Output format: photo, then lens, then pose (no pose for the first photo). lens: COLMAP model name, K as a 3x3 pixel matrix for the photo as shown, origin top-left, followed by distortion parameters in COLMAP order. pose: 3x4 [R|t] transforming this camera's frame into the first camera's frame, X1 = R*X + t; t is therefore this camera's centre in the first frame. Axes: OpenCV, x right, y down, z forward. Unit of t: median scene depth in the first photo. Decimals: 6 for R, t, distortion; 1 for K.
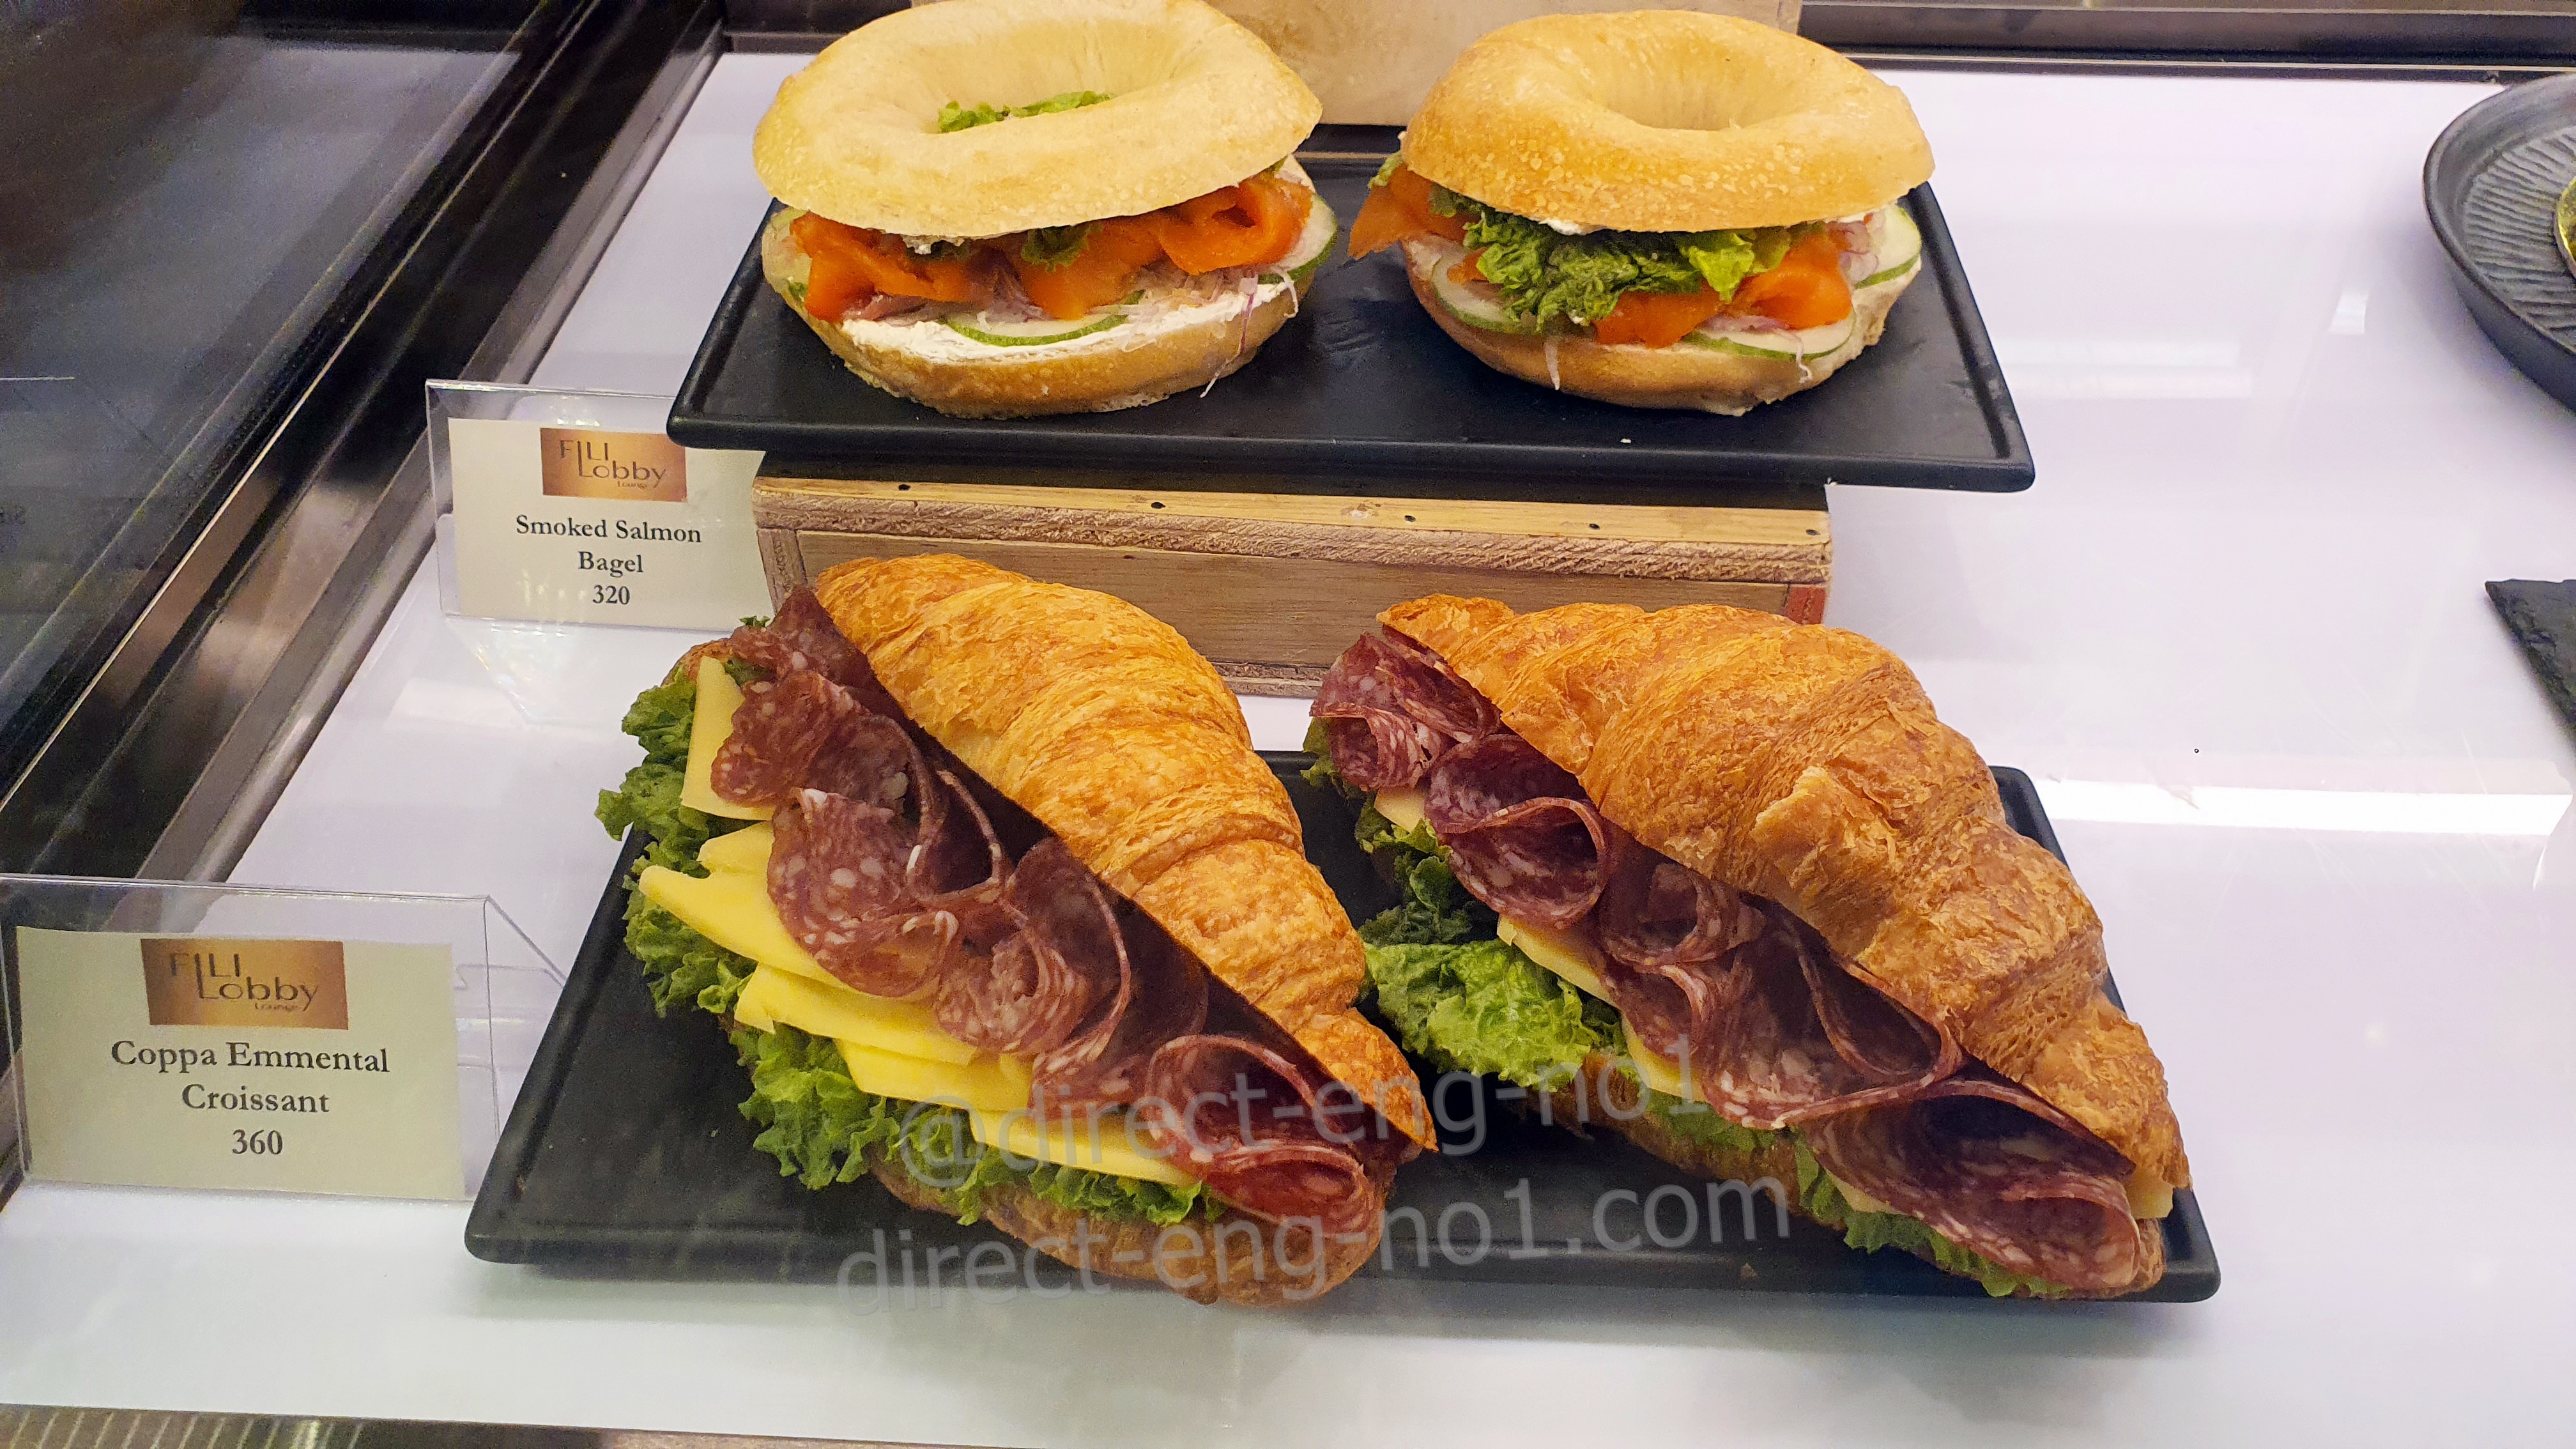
lens RADIAL K [[2026.0, 0, 1288.0], [0, 2026.0, 724.5], [0, 0, 1]] dist [0.005530, -0.003607]
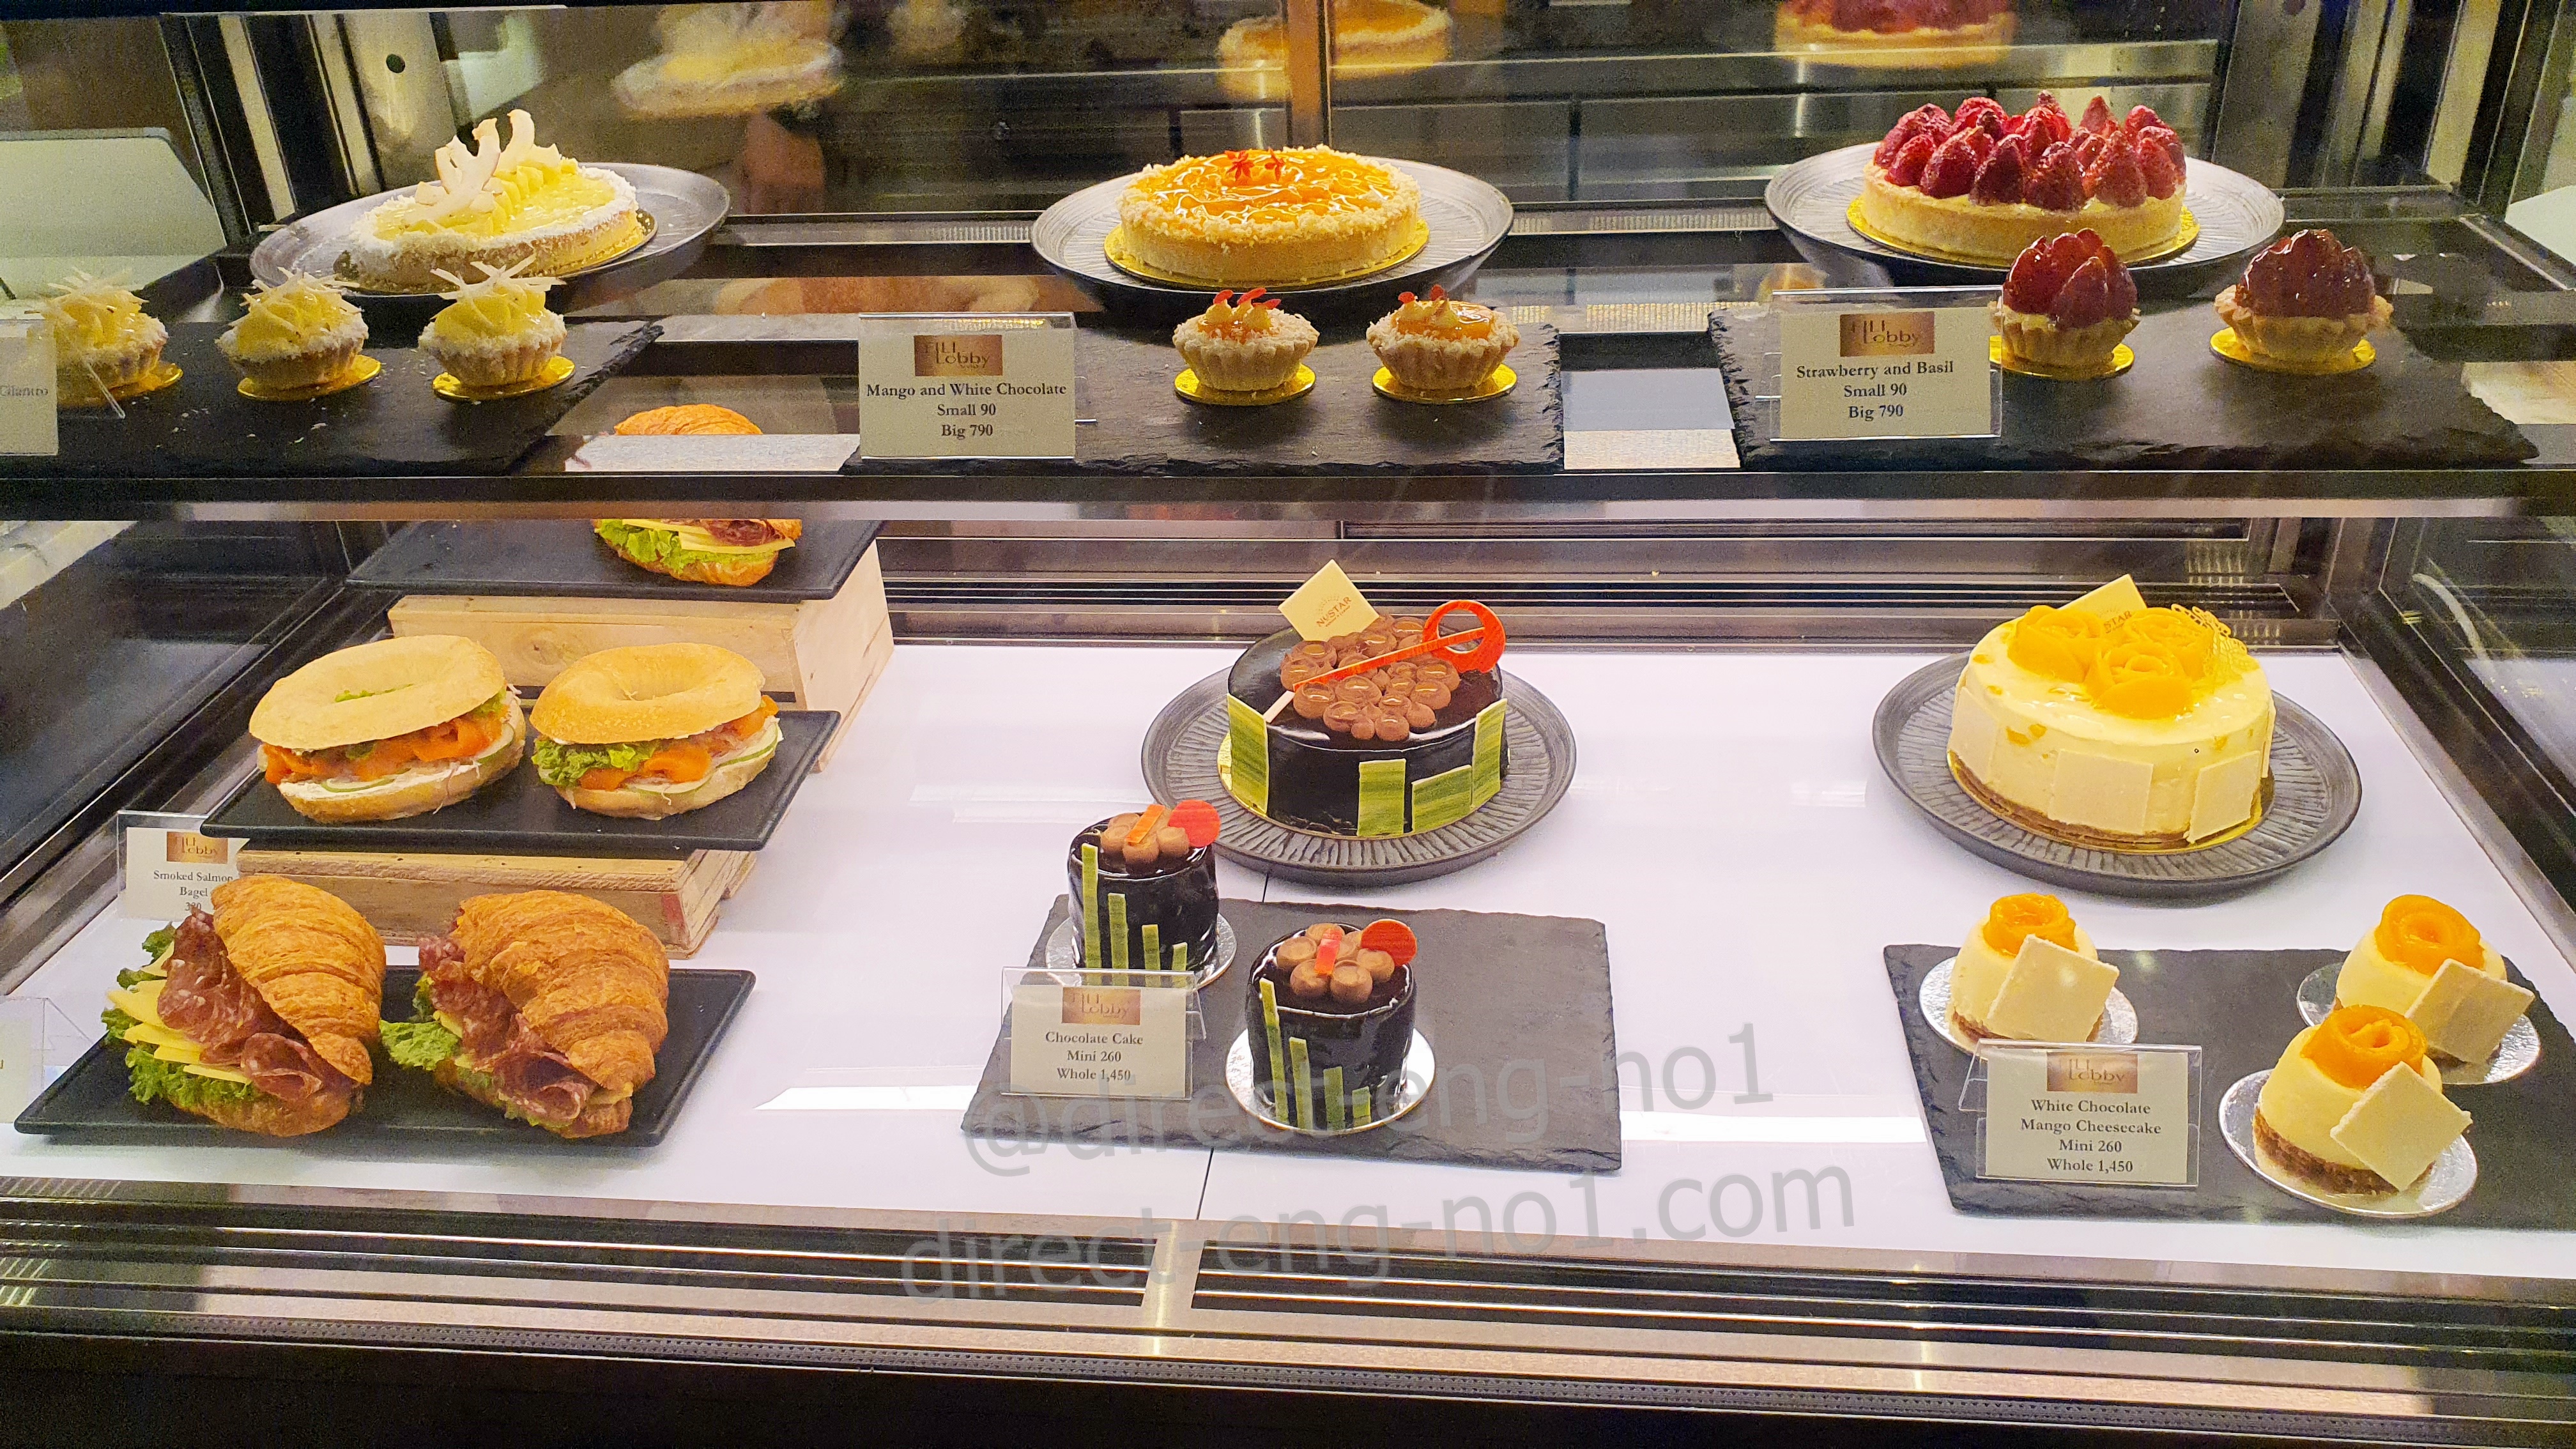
lens RADIAL K [[2026.0, 0, 1288.0], [0, 2026.0, 724.5], [0, 0, 1]] dist [0.005530, -0.003607]
pose [[0.997911, -0.011290, -0.063612, 1.117877], [-0.003004, 0.975439, -0.220249, 0.252964], [0.064536, 0.219980, 0.973367, -1.247994]]
